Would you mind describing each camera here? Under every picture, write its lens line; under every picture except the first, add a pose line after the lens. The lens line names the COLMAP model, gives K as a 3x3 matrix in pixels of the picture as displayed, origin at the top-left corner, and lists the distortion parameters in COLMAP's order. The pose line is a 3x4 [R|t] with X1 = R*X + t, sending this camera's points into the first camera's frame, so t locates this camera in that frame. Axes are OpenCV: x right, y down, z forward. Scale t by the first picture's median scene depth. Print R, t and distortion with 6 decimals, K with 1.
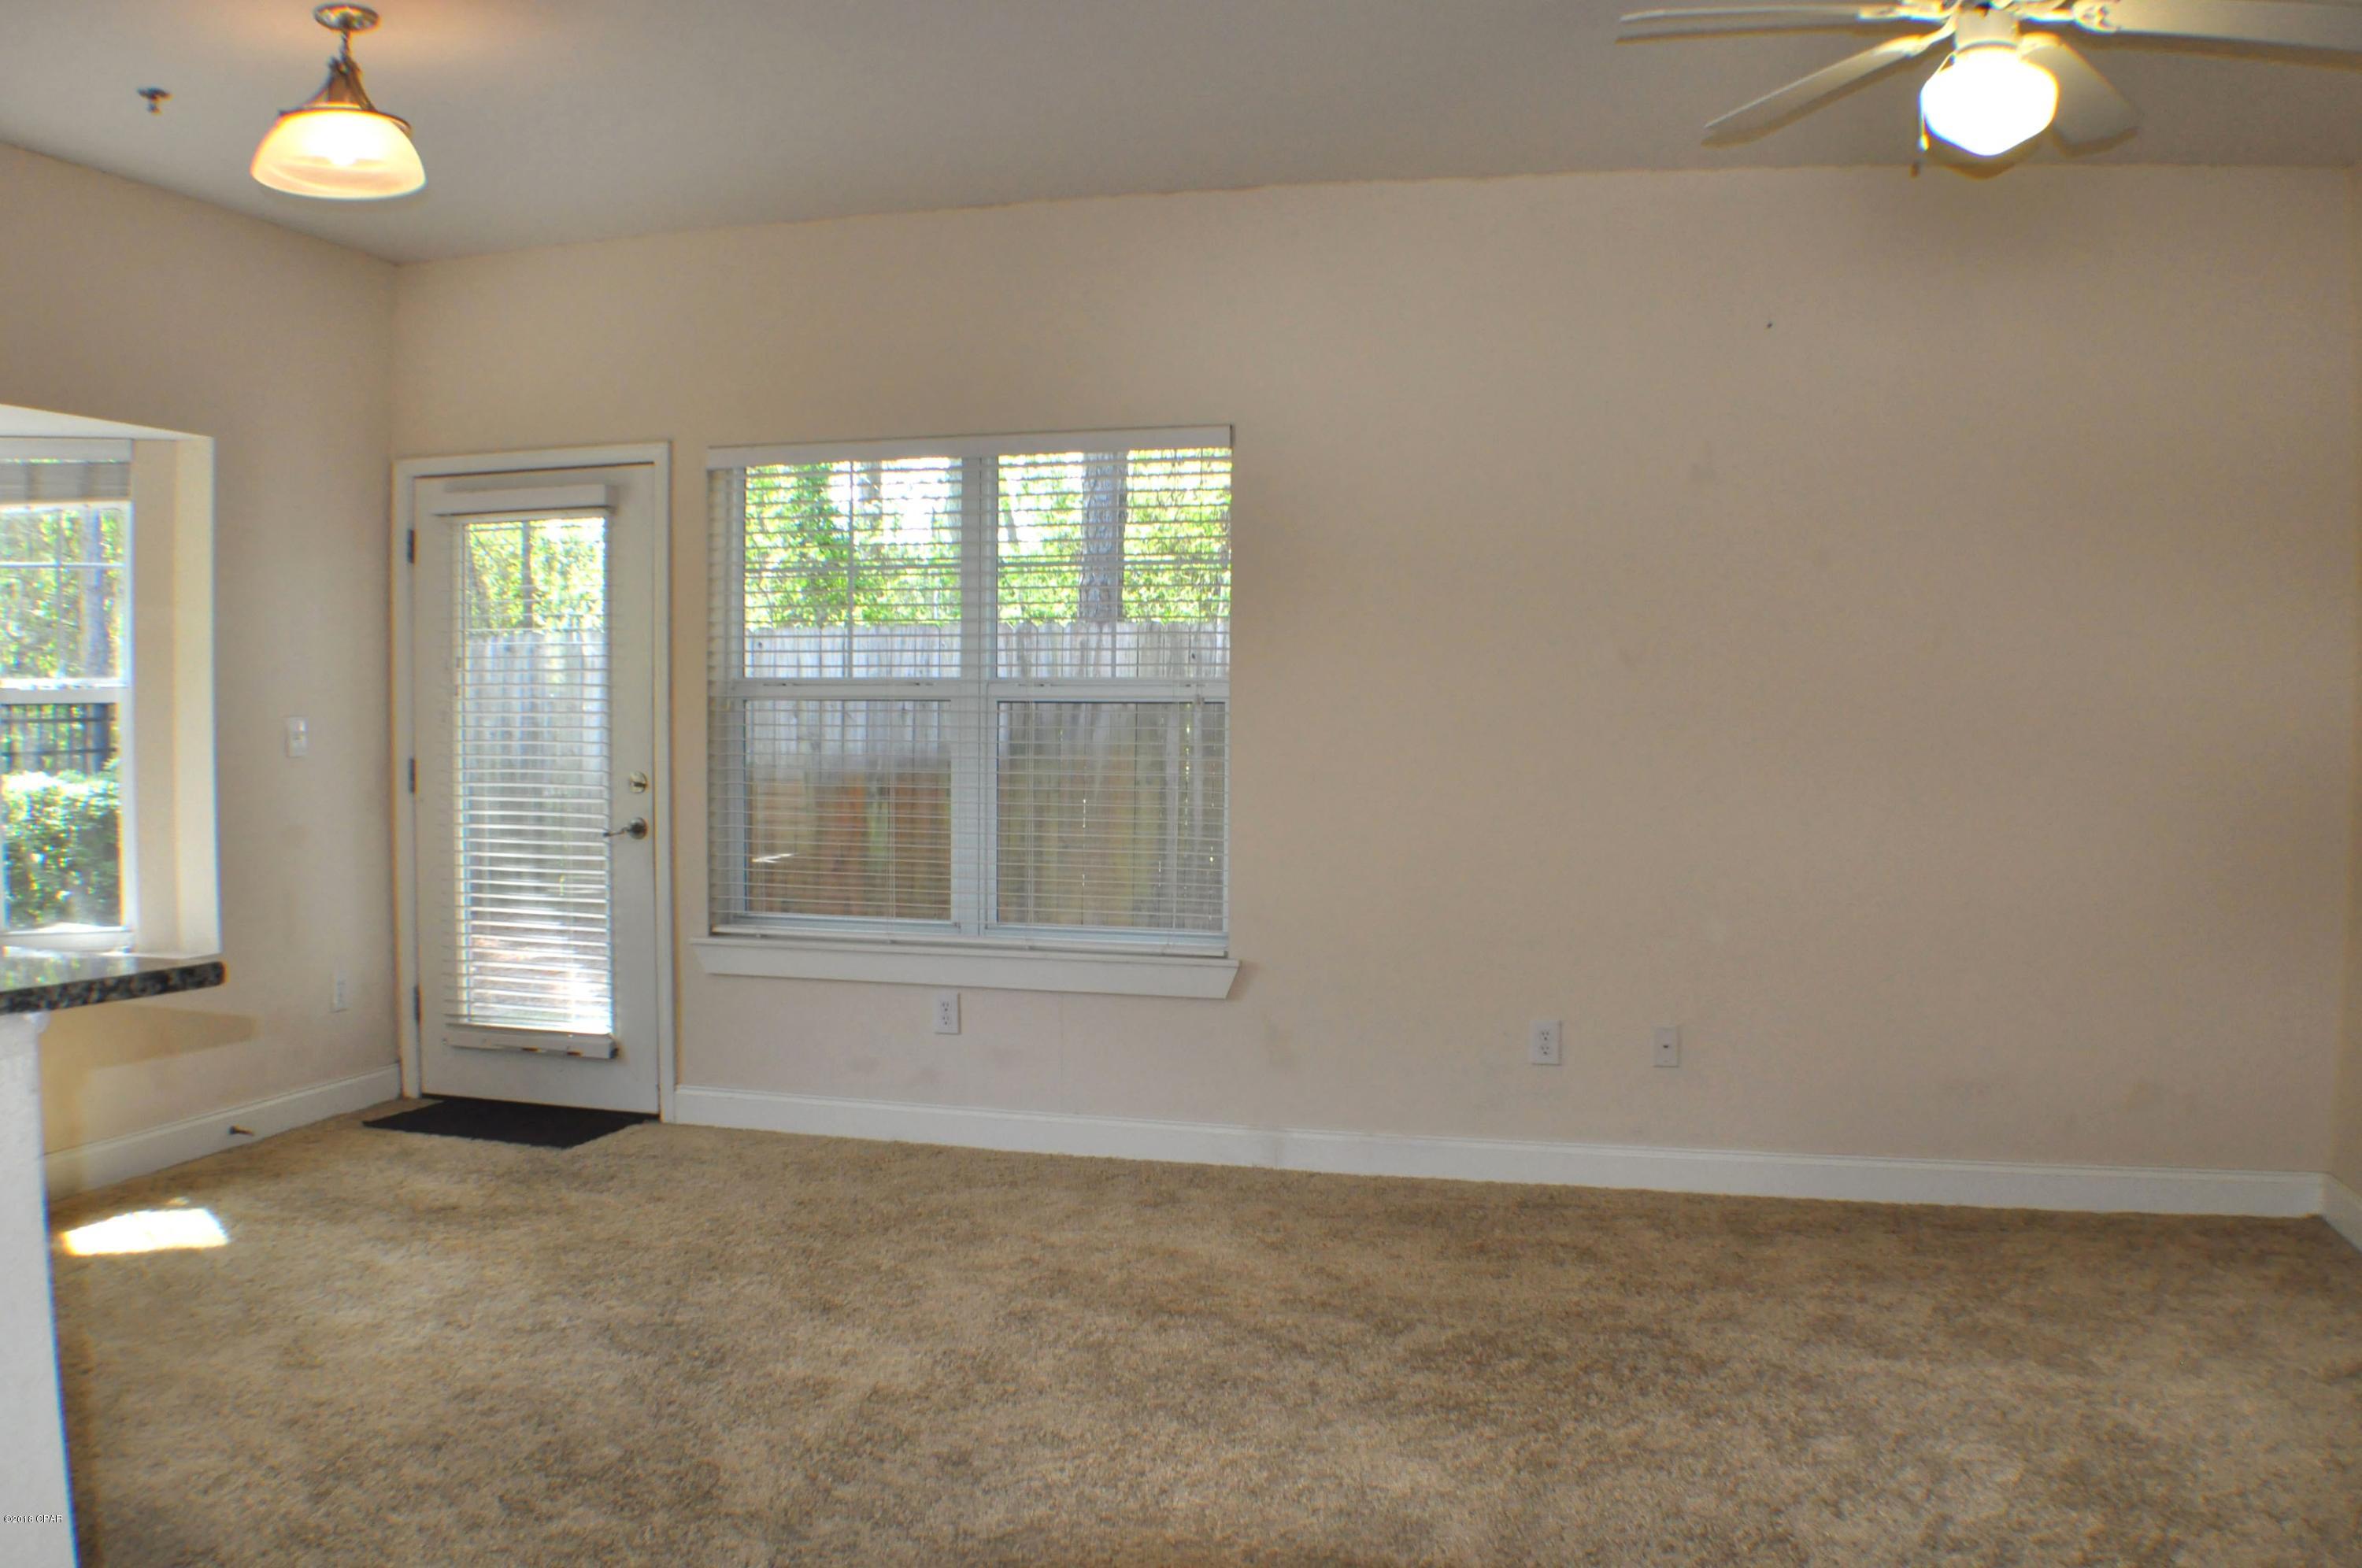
lens RADIAL K [[1938.4, 0, 1164.8], [0, 1938.4, 814.2], [0, 0, 1]] dist [-0.212014, 0.062467]
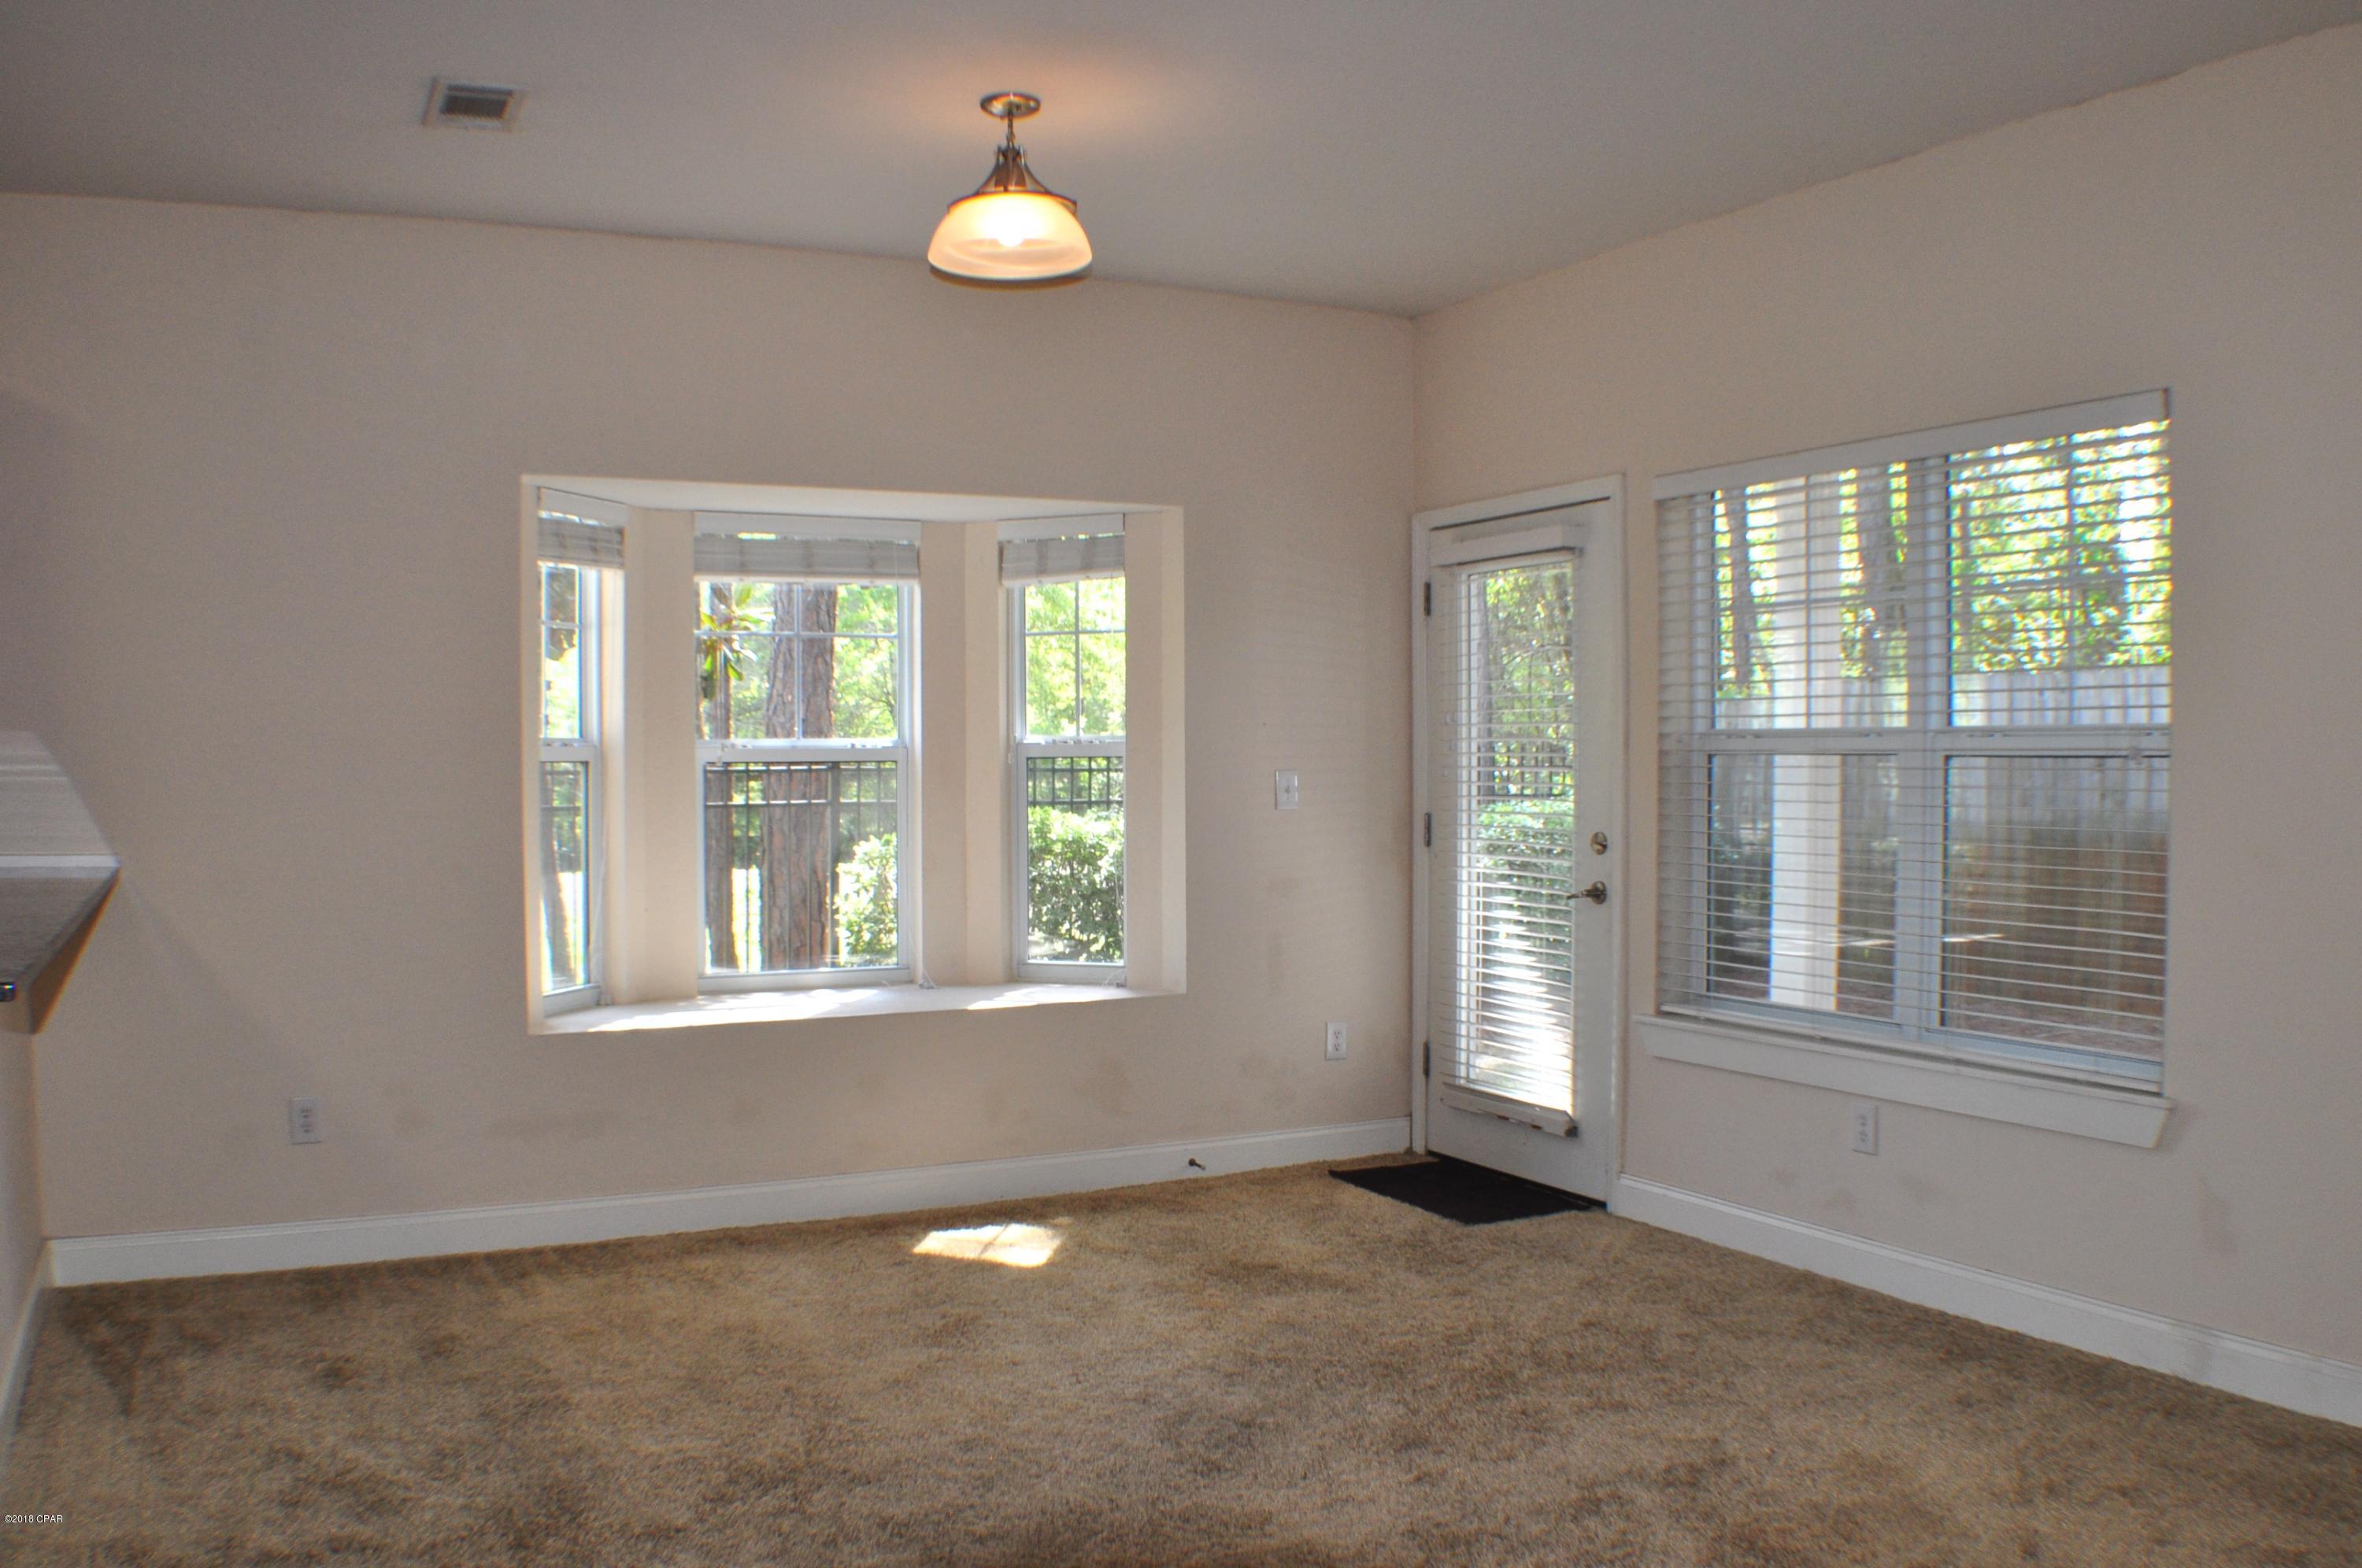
lens RADIAL K [[1938.4, 0, 1164.8], [0, 1938.4, 814.2], [0, 0, 1]] dist [-0.212014, 0.062467]
pose [[0.675802, 0.013791, -0.736954, 0.272323], [-0.032013, 0.999431, -0.010653, -0.014335], [0.736388, 0.030791, 0.675858, 0.217928]]
